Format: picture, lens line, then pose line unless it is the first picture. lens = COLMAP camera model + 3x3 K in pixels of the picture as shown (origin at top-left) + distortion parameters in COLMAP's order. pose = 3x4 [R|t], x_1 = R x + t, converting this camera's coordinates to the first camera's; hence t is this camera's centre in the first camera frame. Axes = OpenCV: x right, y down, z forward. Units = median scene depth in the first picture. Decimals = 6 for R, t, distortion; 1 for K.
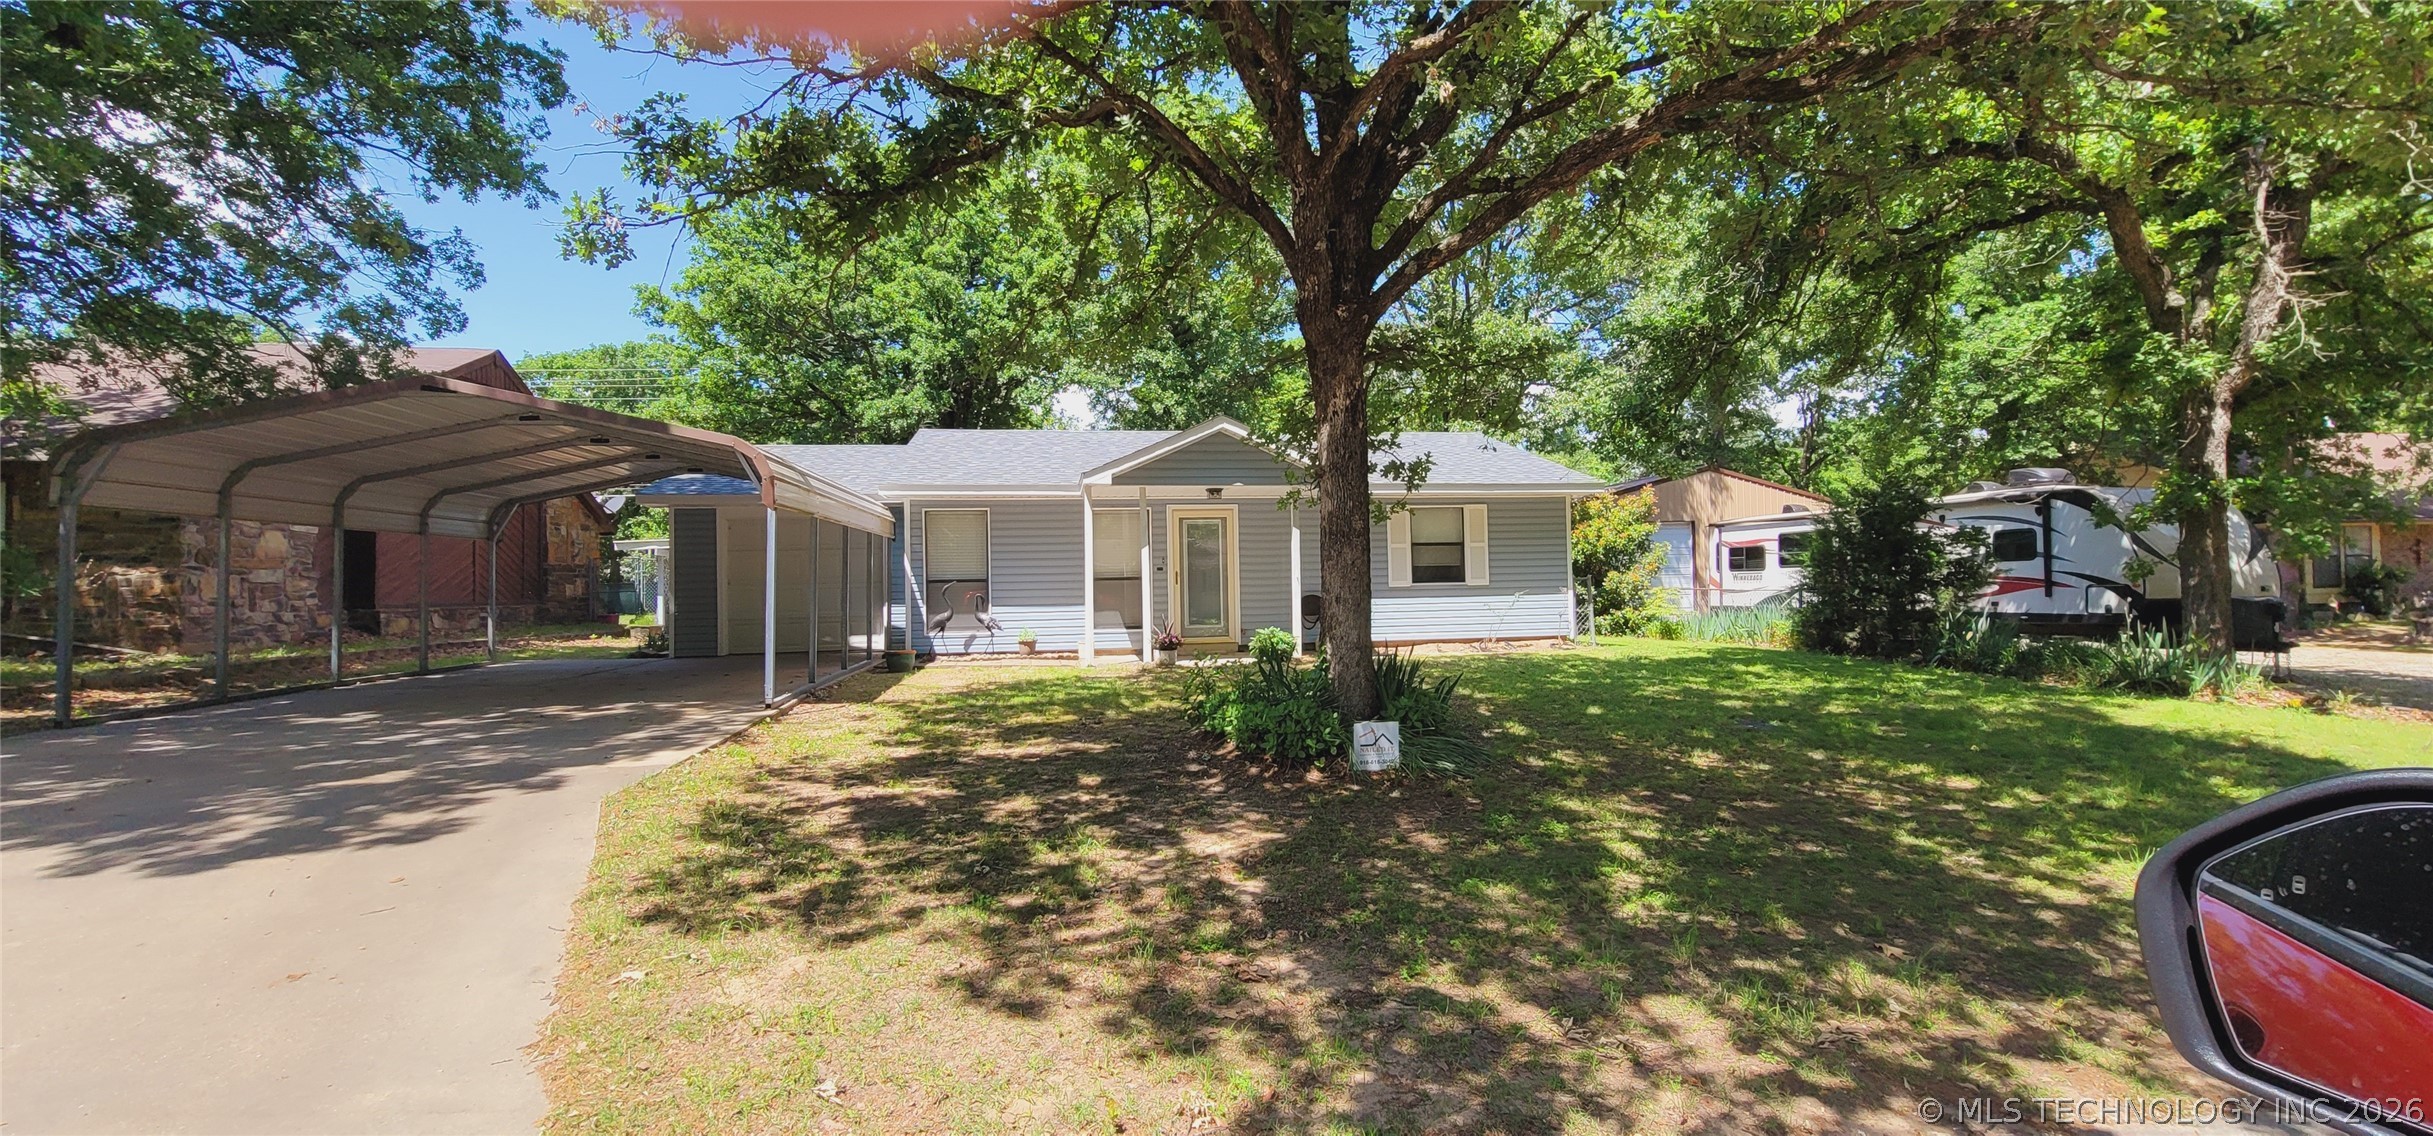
lens RADIAL K [[988.7, 0, 1200.4], [0, 988.7, 568.8], [0, 0, 1]] dist [-0.010152, 0.000446]
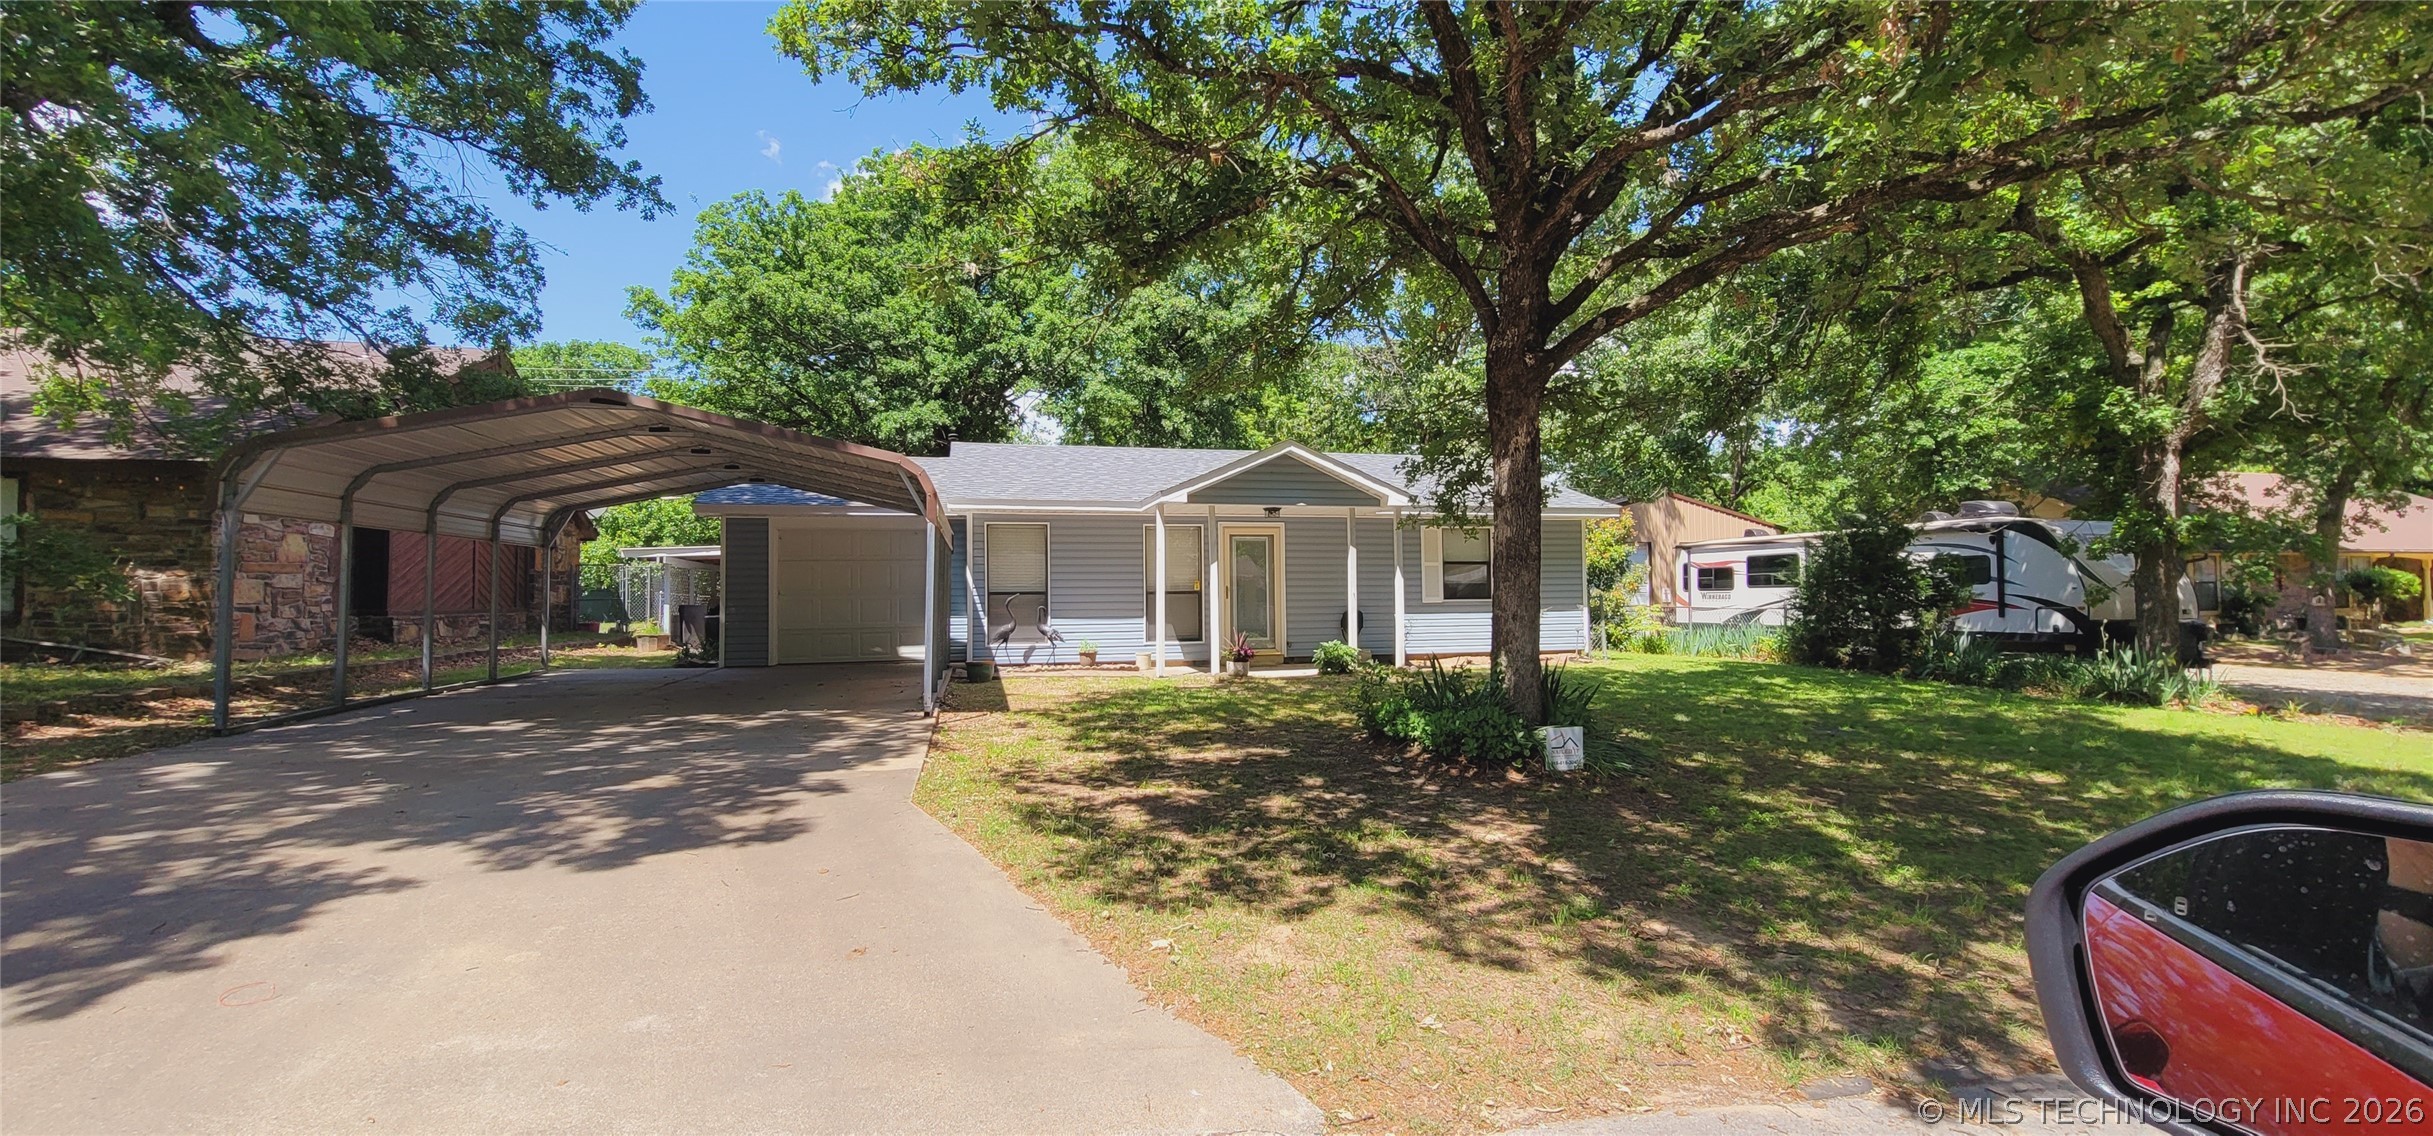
lens RADIAL K [[988.7, 0, 1197.5], [0, 988.7, 567.9], [0, 0, 1]] dist [-0.010152, 0.000446]
pose [[0.996466, 0.012251, 0.083095, -0.161676], [-0.011173, 0.999847, -0.013422, -0.002527], [-0.083247, 0.012447, 0.996451, -0.039181]]
